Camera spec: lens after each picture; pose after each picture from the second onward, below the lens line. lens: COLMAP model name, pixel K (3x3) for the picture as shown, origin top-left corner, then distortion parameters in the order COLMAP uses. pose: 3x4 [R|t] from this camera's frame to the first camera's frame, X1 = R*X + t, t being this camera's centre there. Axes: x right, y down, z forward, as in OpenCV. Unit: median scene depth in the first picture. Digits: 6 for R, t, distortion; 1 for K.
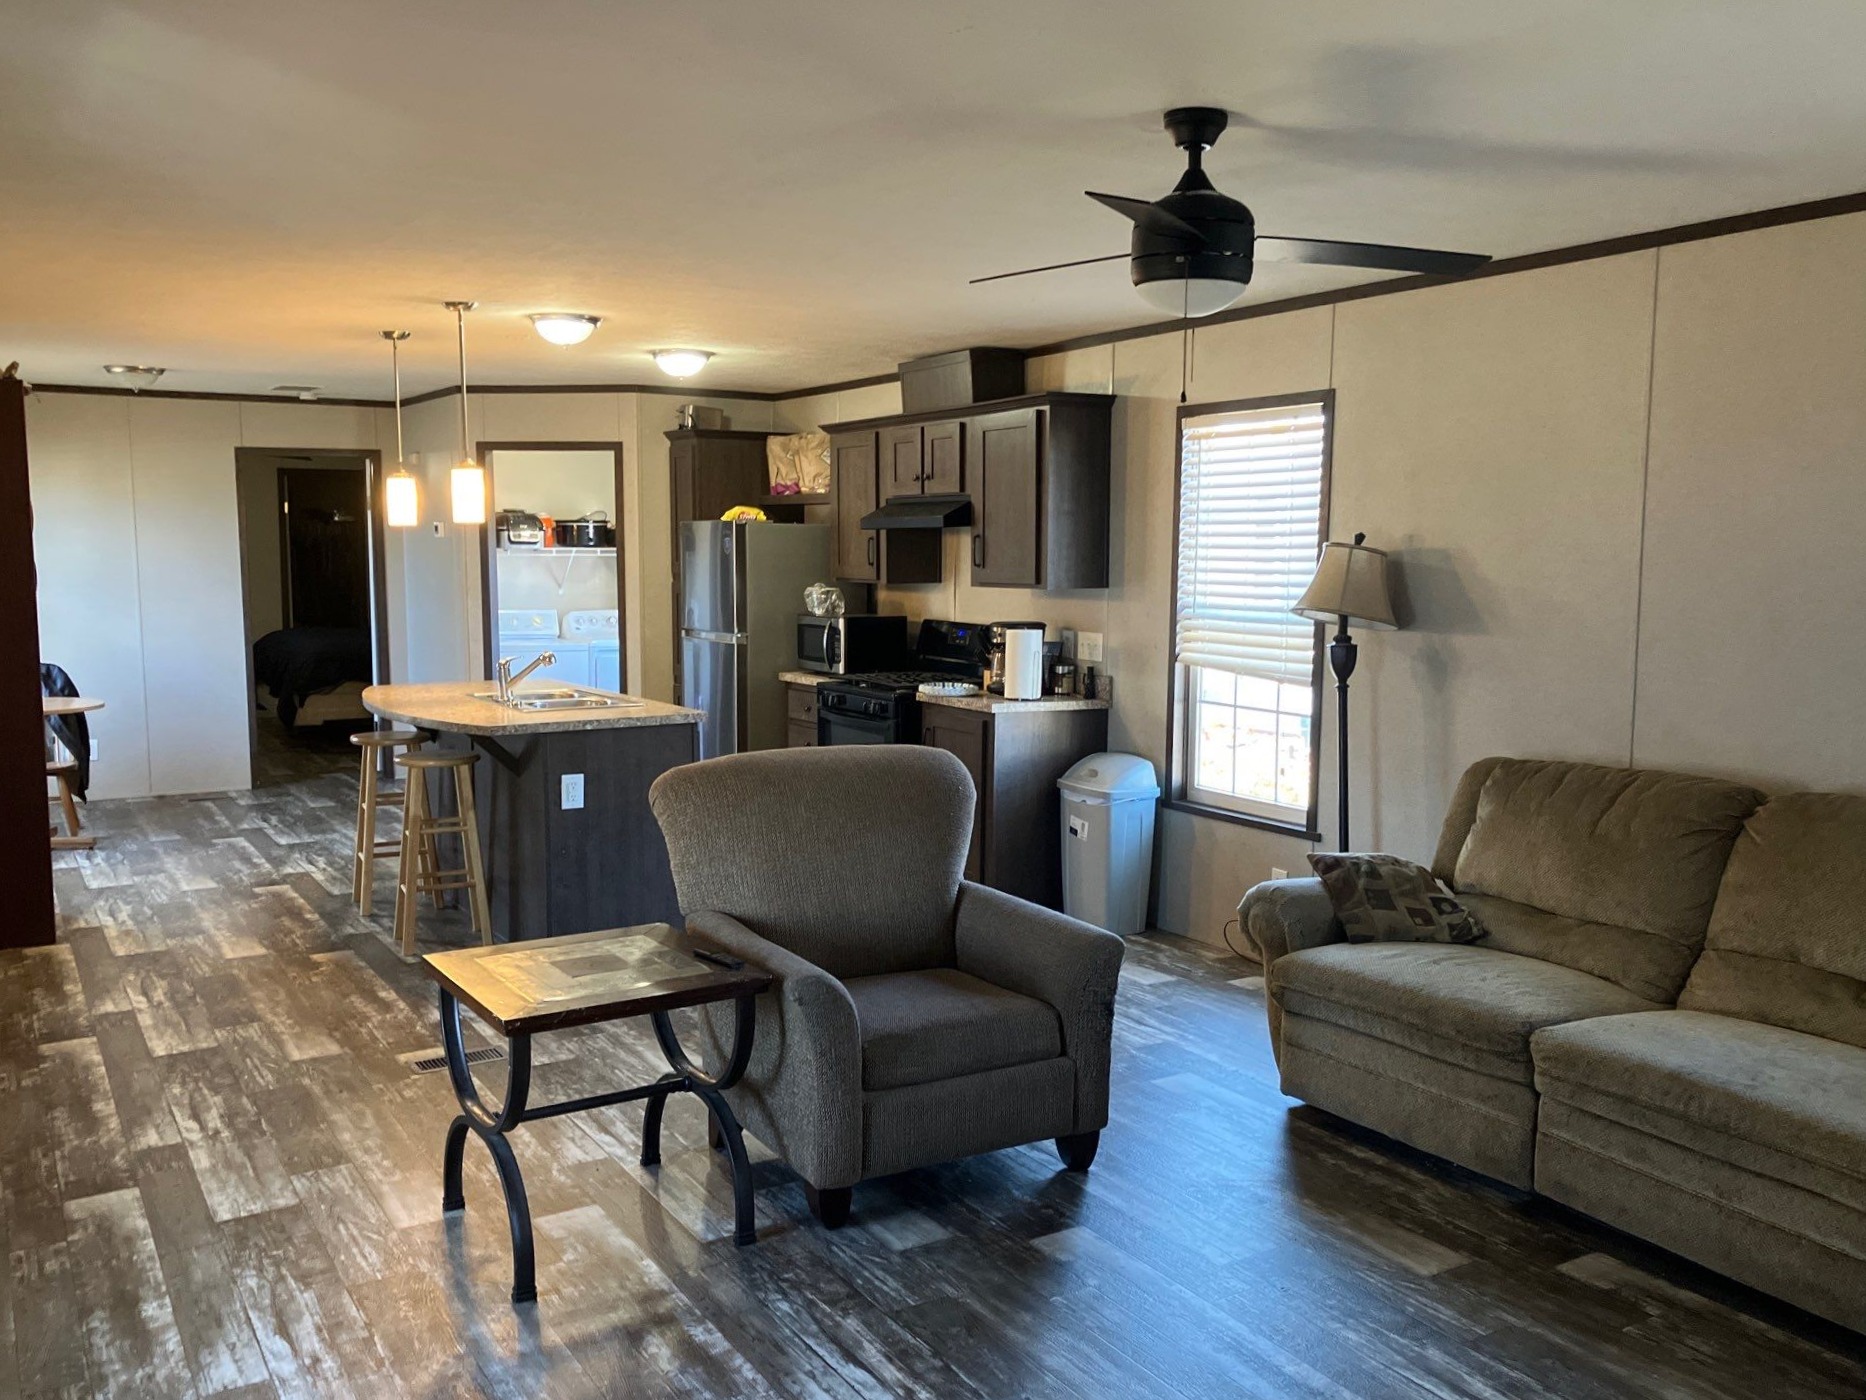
lens RADIAL K [[1489.3, 0, 933.0], [0, 1489.3, 700.0], [0, 0, 1]] dist [-0.008486, -0.002860]
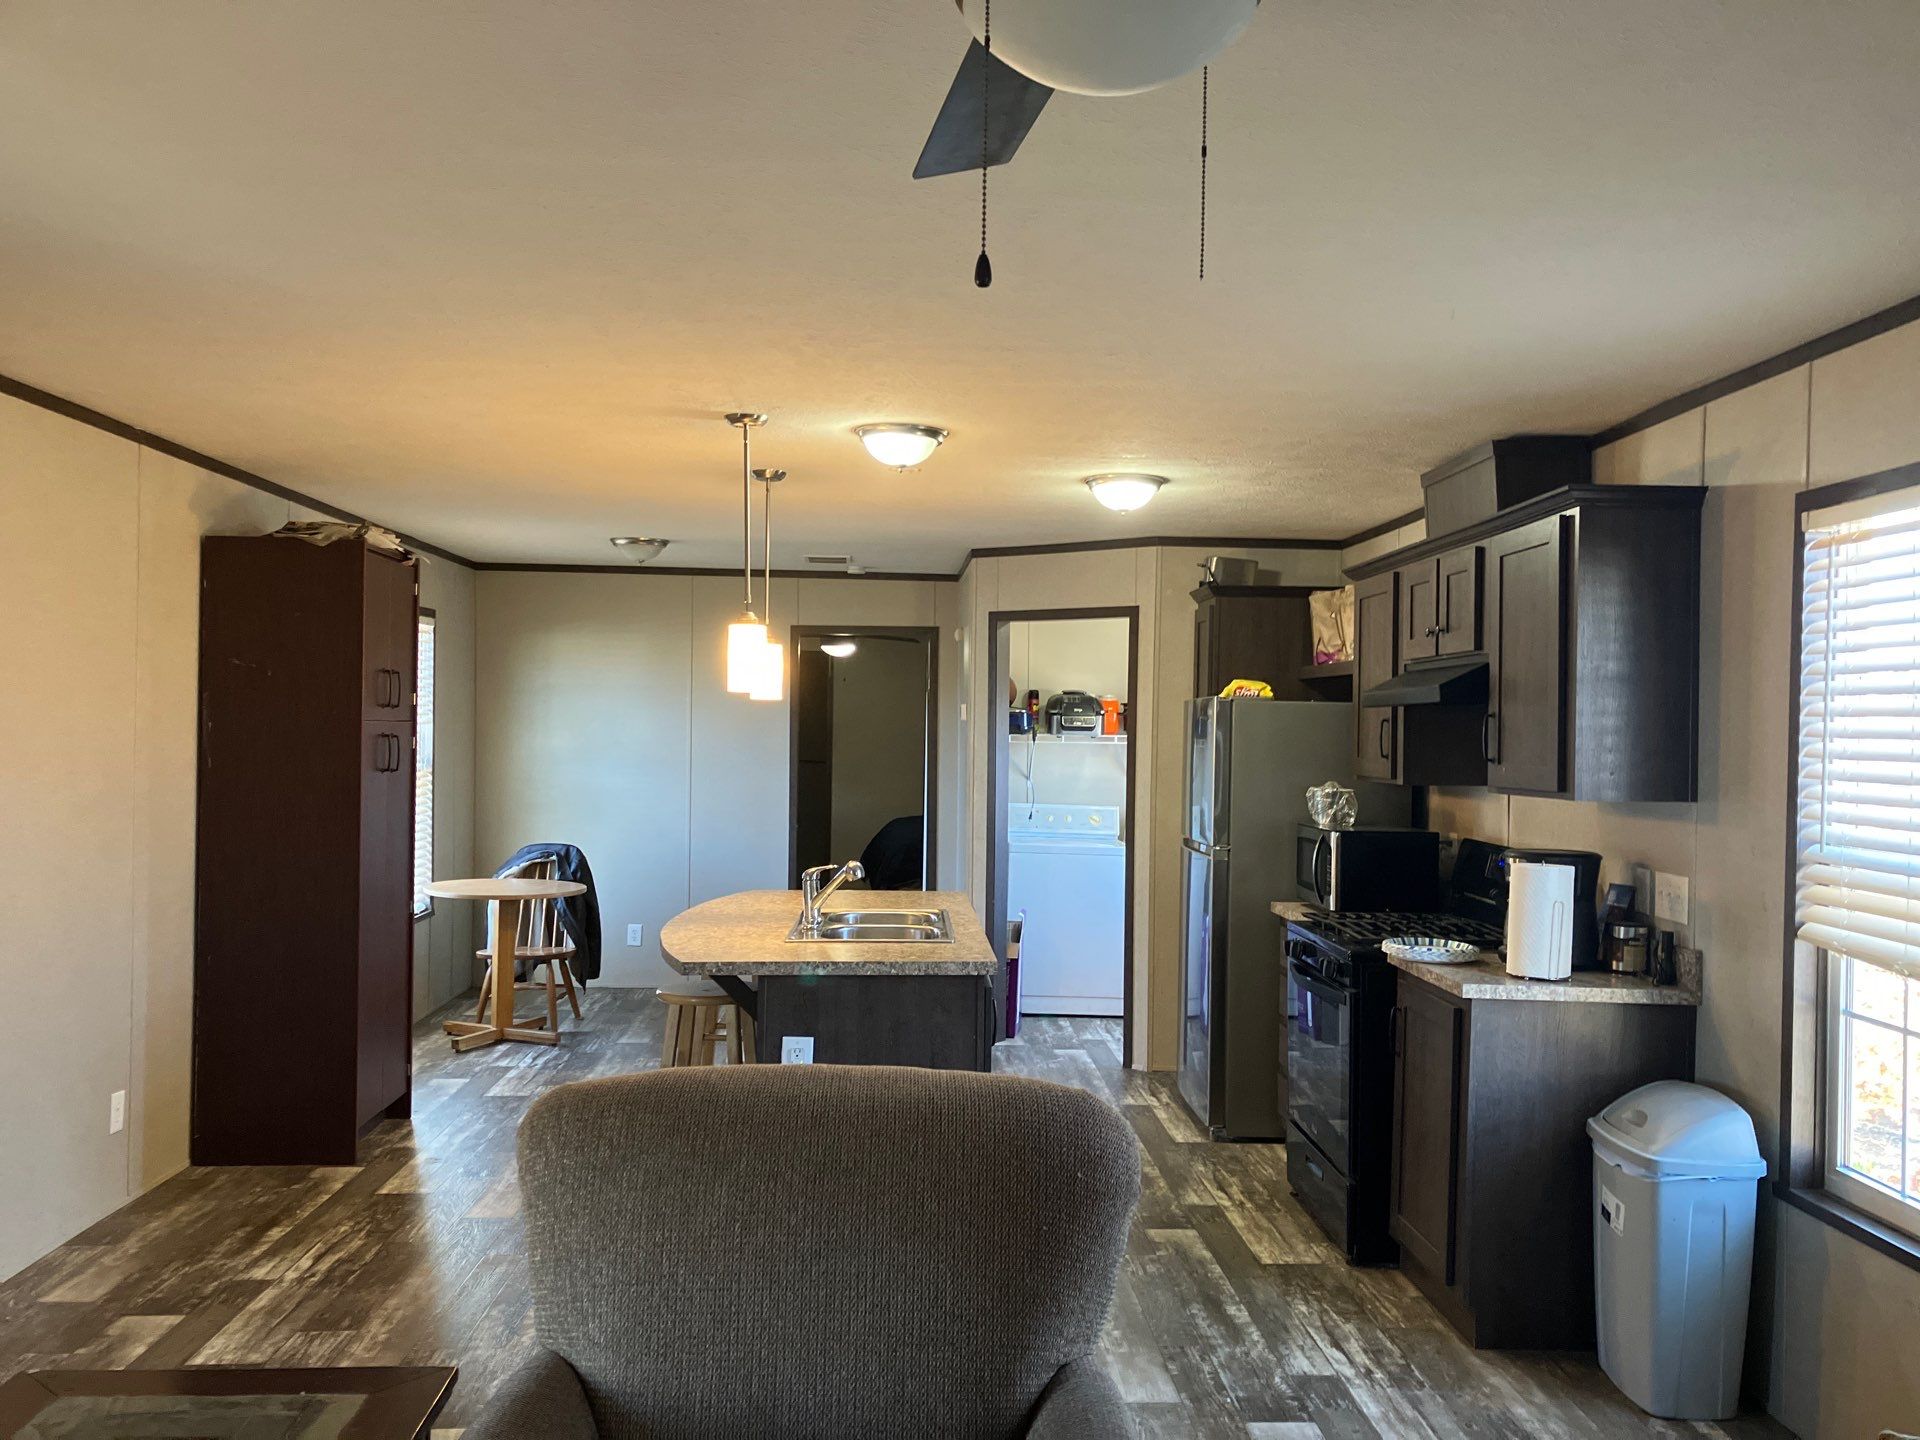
lens RADIAL K [[1447.4, 0, 960.0], [0, 1447.4, 720.0], [0, 0, 1]] dist [-0.063135, 0.008119]
pose [[0.869260, 0.010338, -0.494247, 0.140611], [-0.067427, 0.992917, -0.097819, -0.031663], [0.489735, 0.118356, 0.863801, 0.348855]]
